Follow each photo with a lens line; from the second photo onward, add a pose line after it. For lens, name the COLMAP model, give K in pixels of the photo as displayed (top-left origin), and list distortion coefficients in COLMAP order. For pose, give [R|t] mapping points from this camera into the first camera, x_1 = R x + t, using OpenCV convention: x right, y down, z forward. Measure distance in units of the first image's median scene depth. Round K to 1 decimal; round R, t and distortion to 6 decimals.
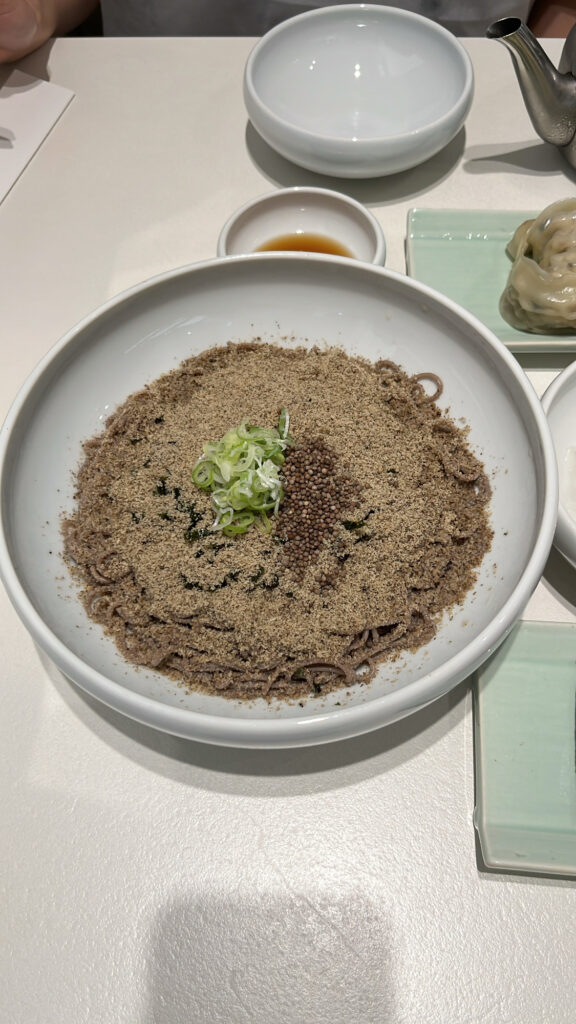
lens RADIAL K [[866.3, 0, 302.2], [0, 866.3, 490.9], [0, 0, 1]] dist [0.055459, -0.004327]
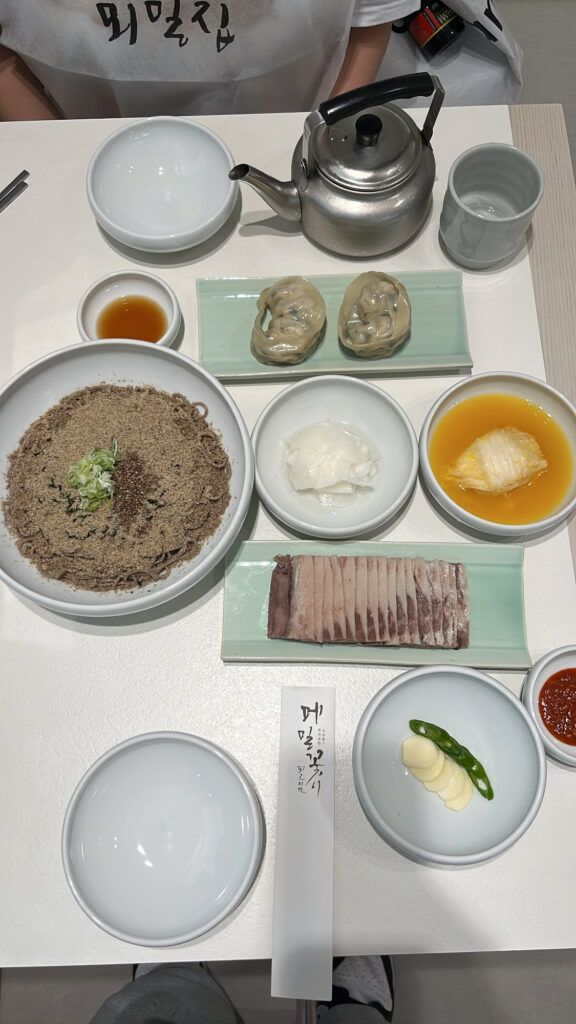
lens RADIAL K [[811.9, 0, 288.0], [0, 811.9, 512.0], [0, 0, 1]] dist [0.063167, -0.075015]
pose [[0.997429, -0.063785, 0.032668, 0.292488], [0.054663, 0.971947, 0.228761, -0.329248], [-0.046343, -0.226387, 0.972934, -0.774208]]
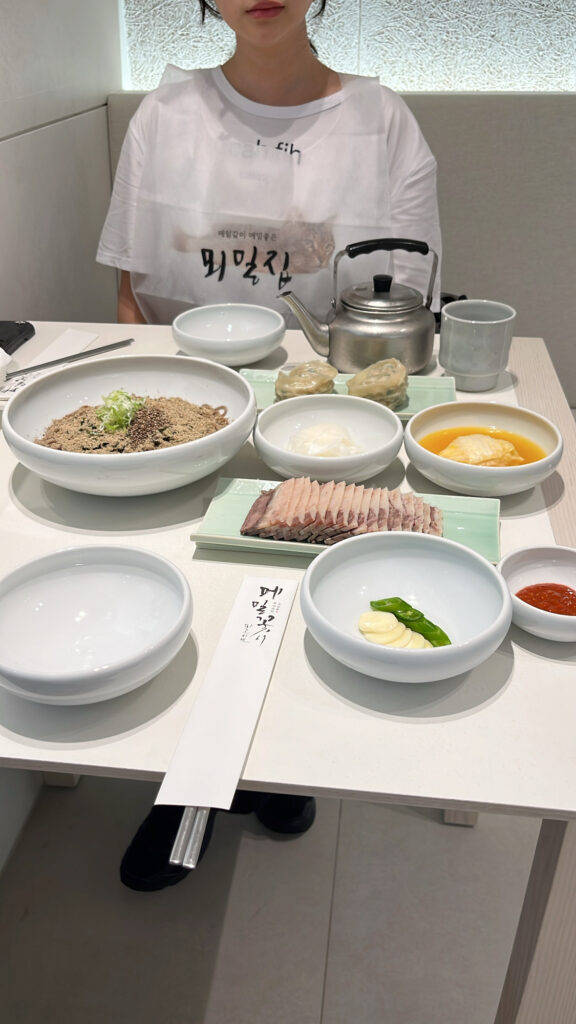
lens RADIAL K [[827.2, 0, 288.0], [0, 827.2, 512.0], [0, 0, 1]] dist [0.069396, -0.098483]
pose [[0.996353, 0.057010, -0.063481, 0.509498], [-0.079254, 0.893958, -0.441087, 1.102153], [0.031603, 0.444510, 0.895216, -0.768214]]
